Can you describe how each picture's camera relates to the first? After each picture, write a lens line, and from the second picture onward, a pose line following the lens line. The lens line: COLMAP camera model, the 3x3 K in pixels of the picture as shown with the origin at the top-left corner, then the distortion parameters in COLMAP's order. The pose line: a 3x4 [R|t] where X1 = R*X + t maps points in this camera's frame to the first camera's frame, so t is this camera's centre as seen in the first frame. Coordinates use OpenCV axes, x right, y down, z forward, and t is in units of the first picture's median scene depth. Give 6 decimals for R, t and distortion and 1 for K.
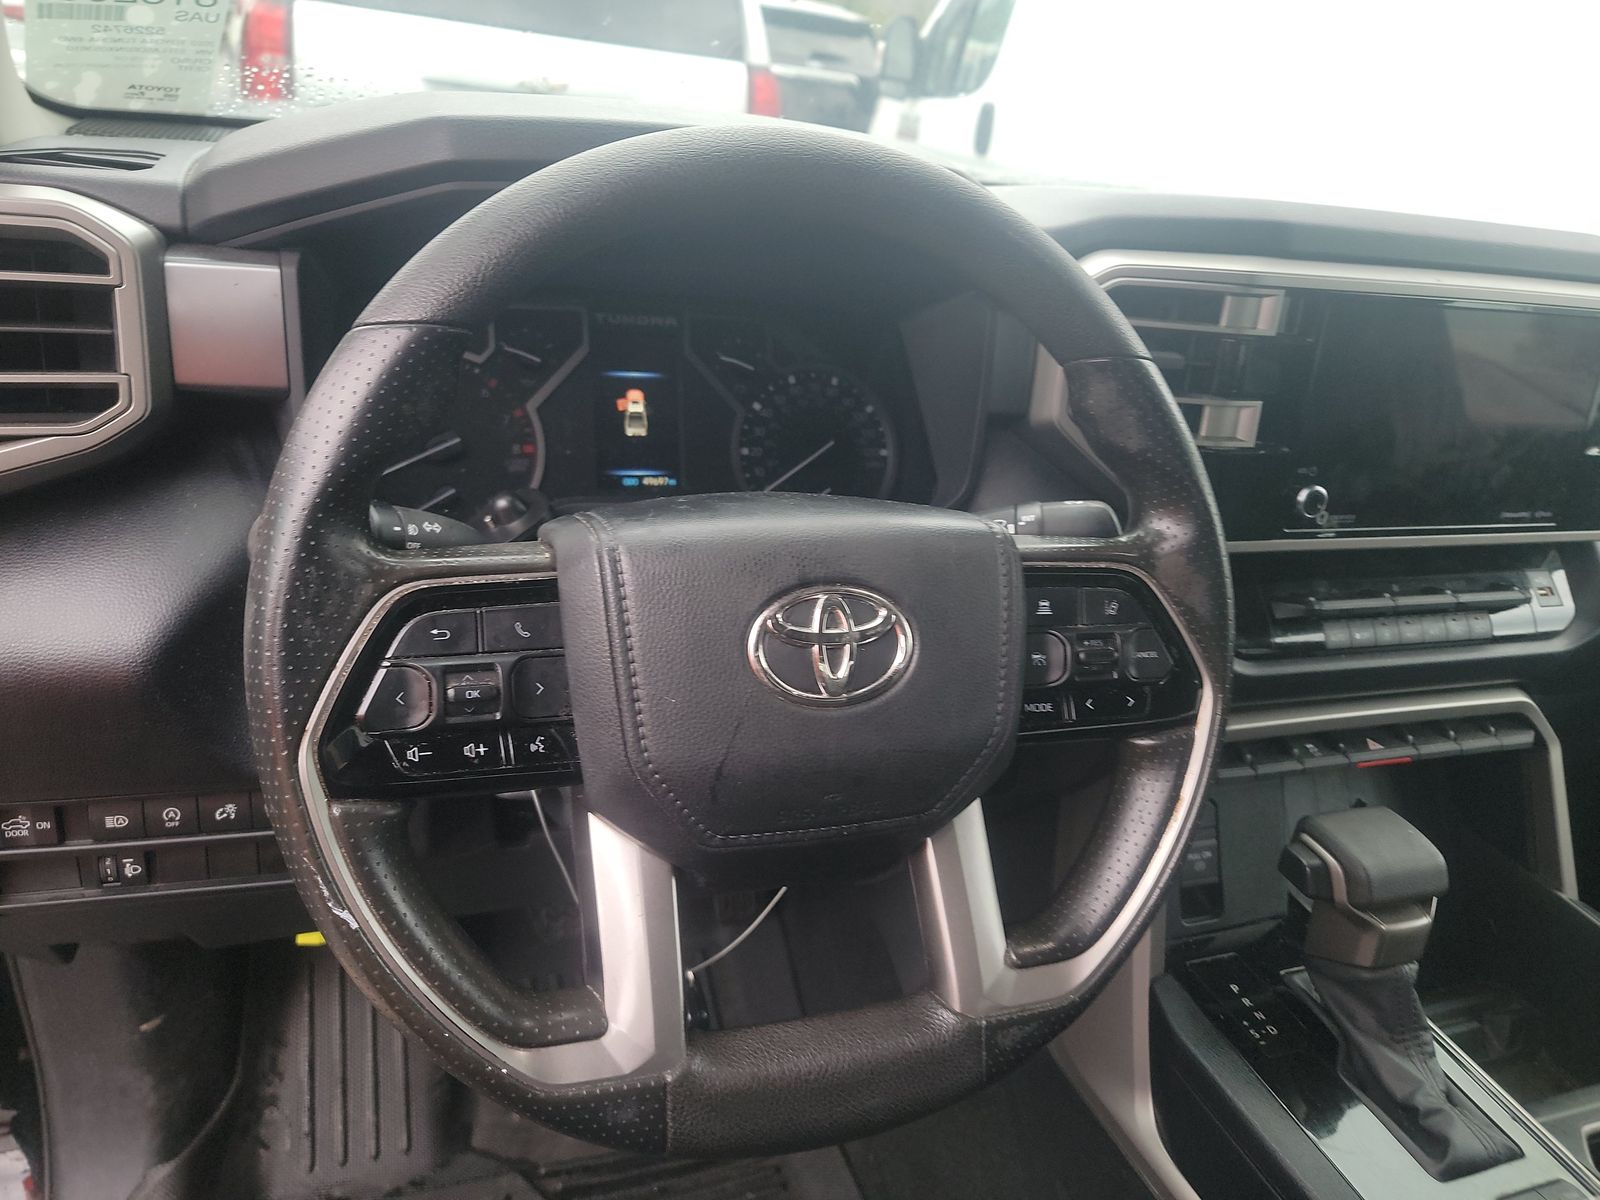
lens RADIAL K [[1110.2, 0, 800.0], [0, 1110.2, 600.0], [0, 0, 1]] dist [0.044223, -0.049881]
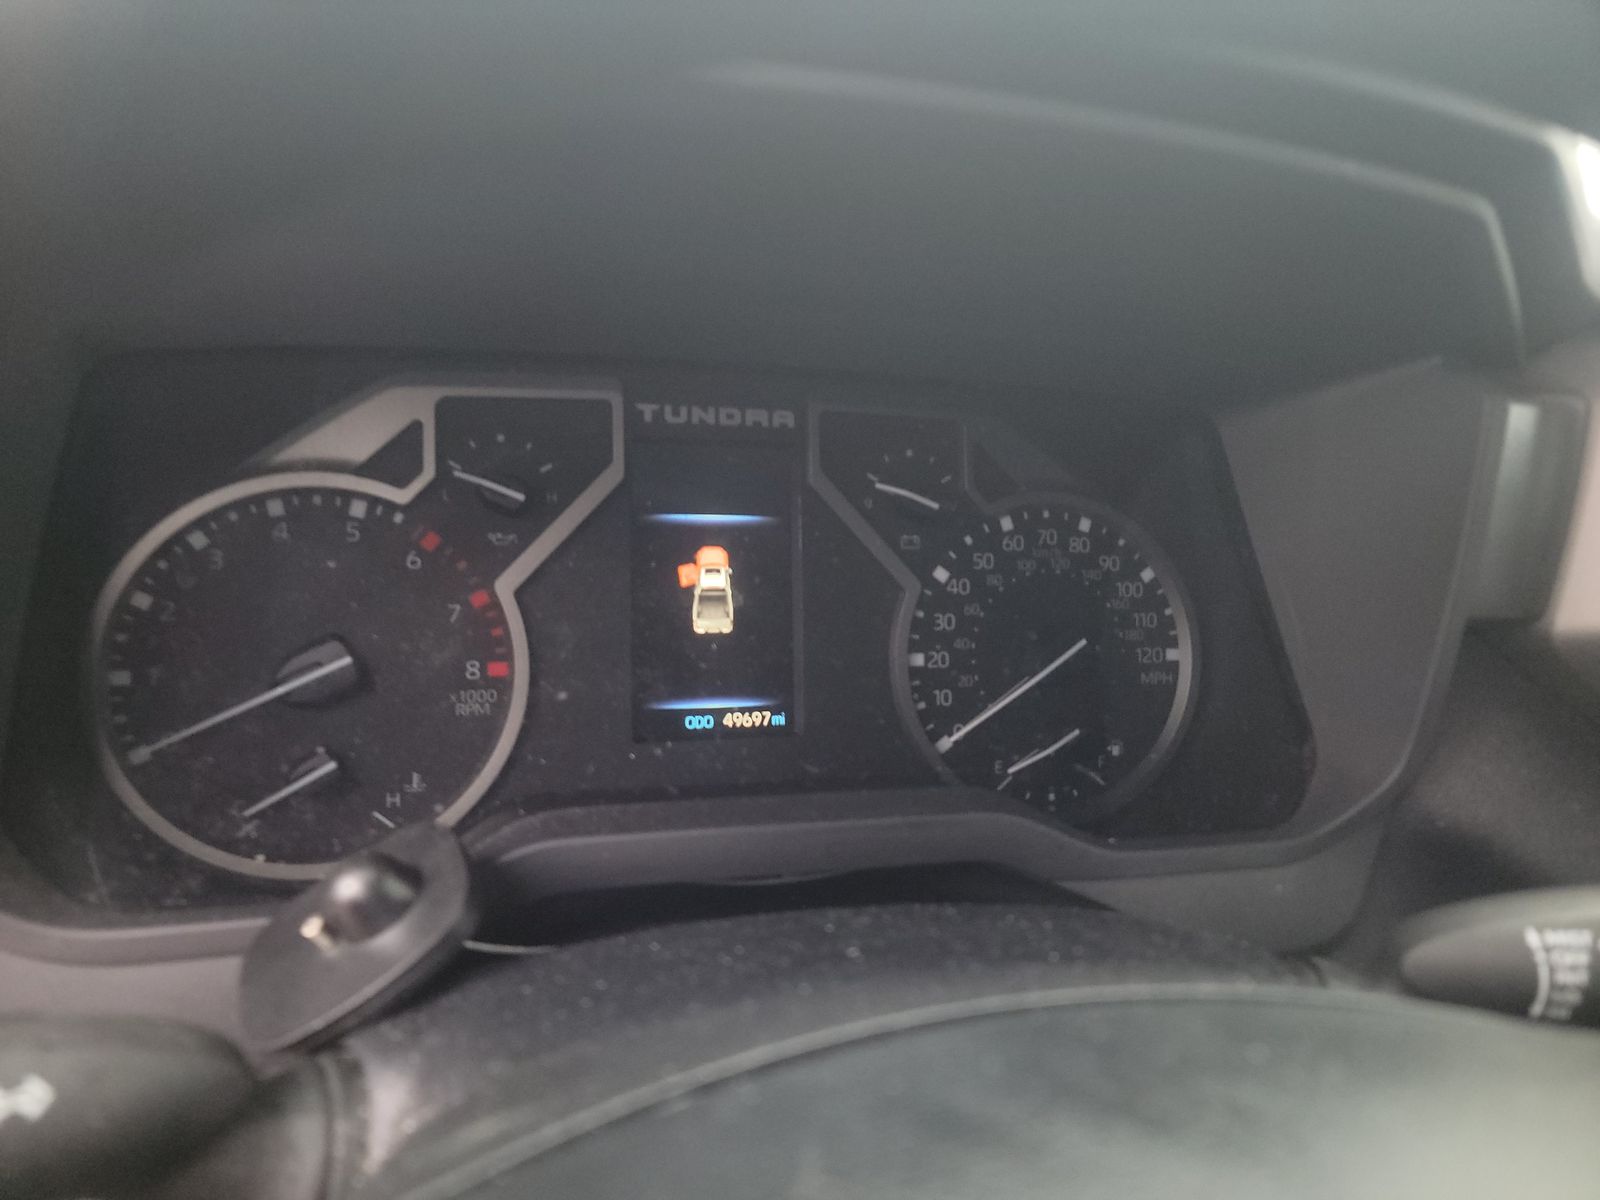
lens RADIAL K [[1110.2, 0, 800.0], [0, 1110.2, 600.0], [0, 0, 1]] dist [0.044223, -0.049881]
pose [[0.995567, 0.014443, -0.092944, -0.058388], [-0.020528, 0.997684, -0.064850, -0.130999], [0.091792, 0.066471, 0.993557, 0.486705]]
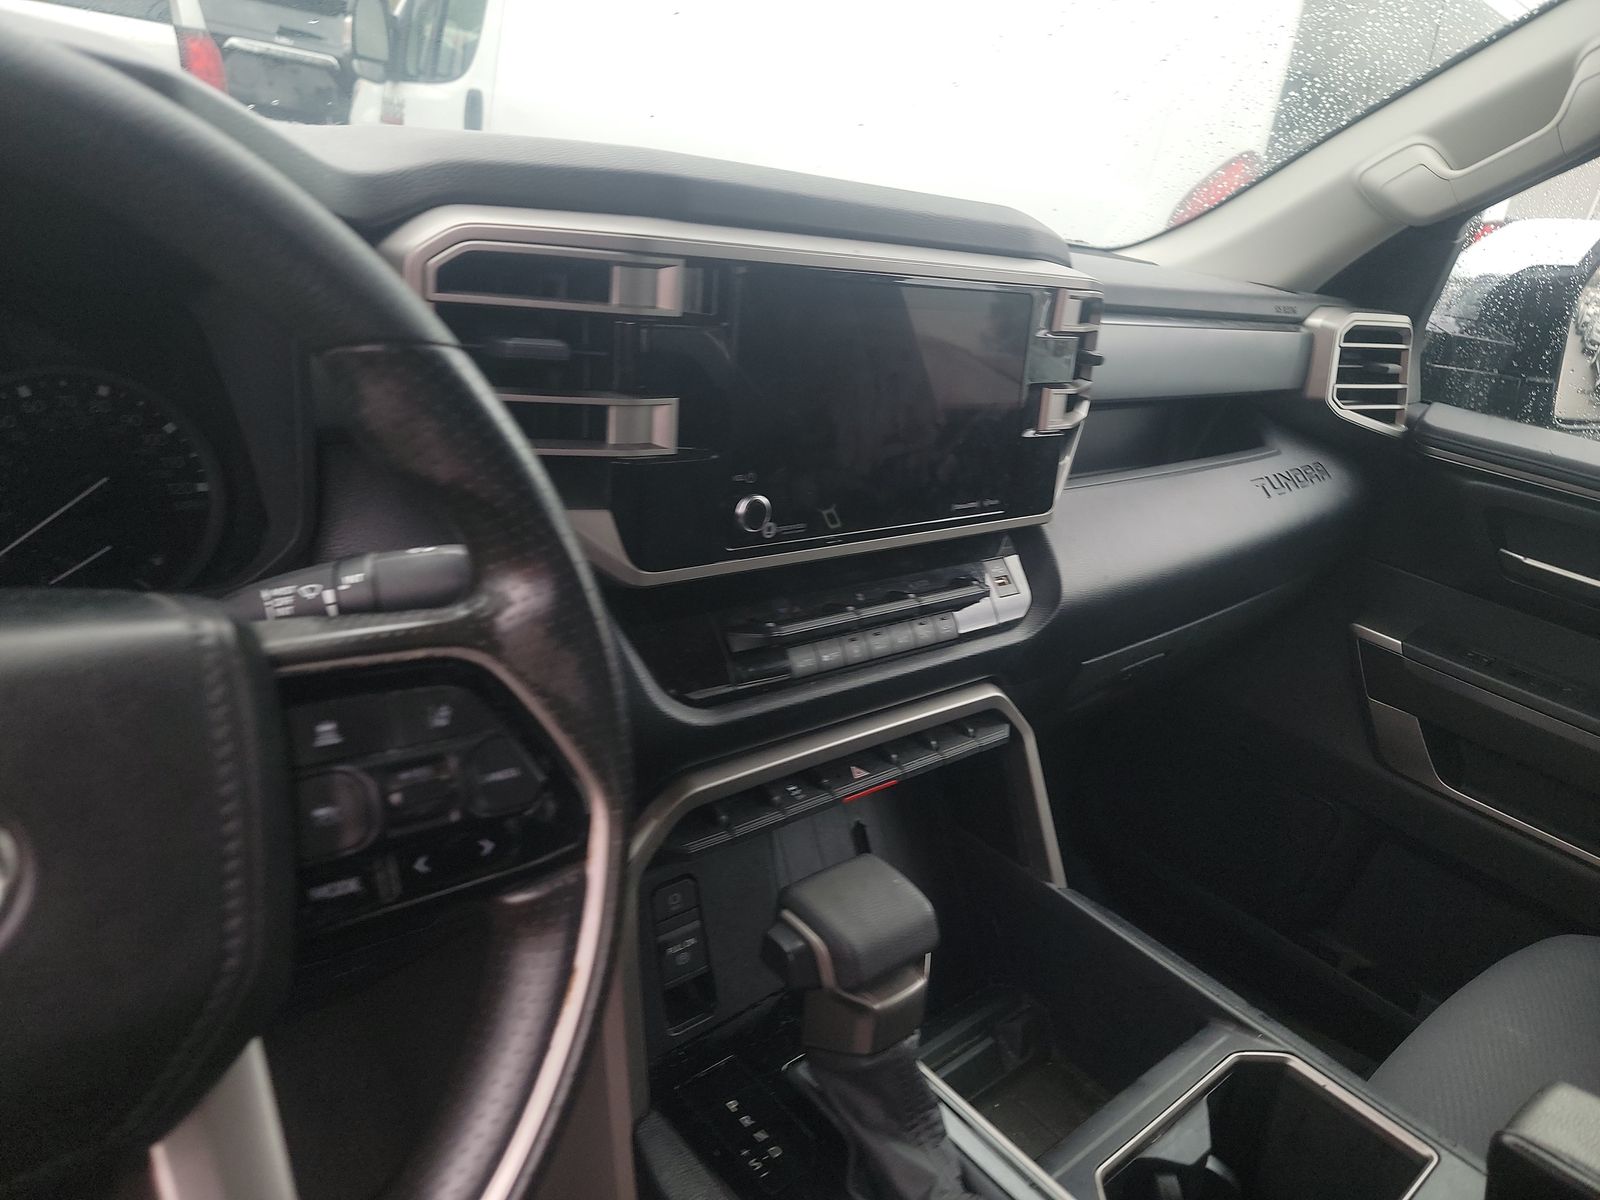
lens RADIAL K [[1110.2, 0, 800.0], [0, 1110.2, 600.0], [0, 0, 1]] dist [0.044223, -0.049881]
pose [[0.919735, -0.111835, 0.376271, 0.162749], [0.111406, 0.993509, 0.022975, -0.037303], [-0.376398, 0.020788, 0.926225, 0.204803]]
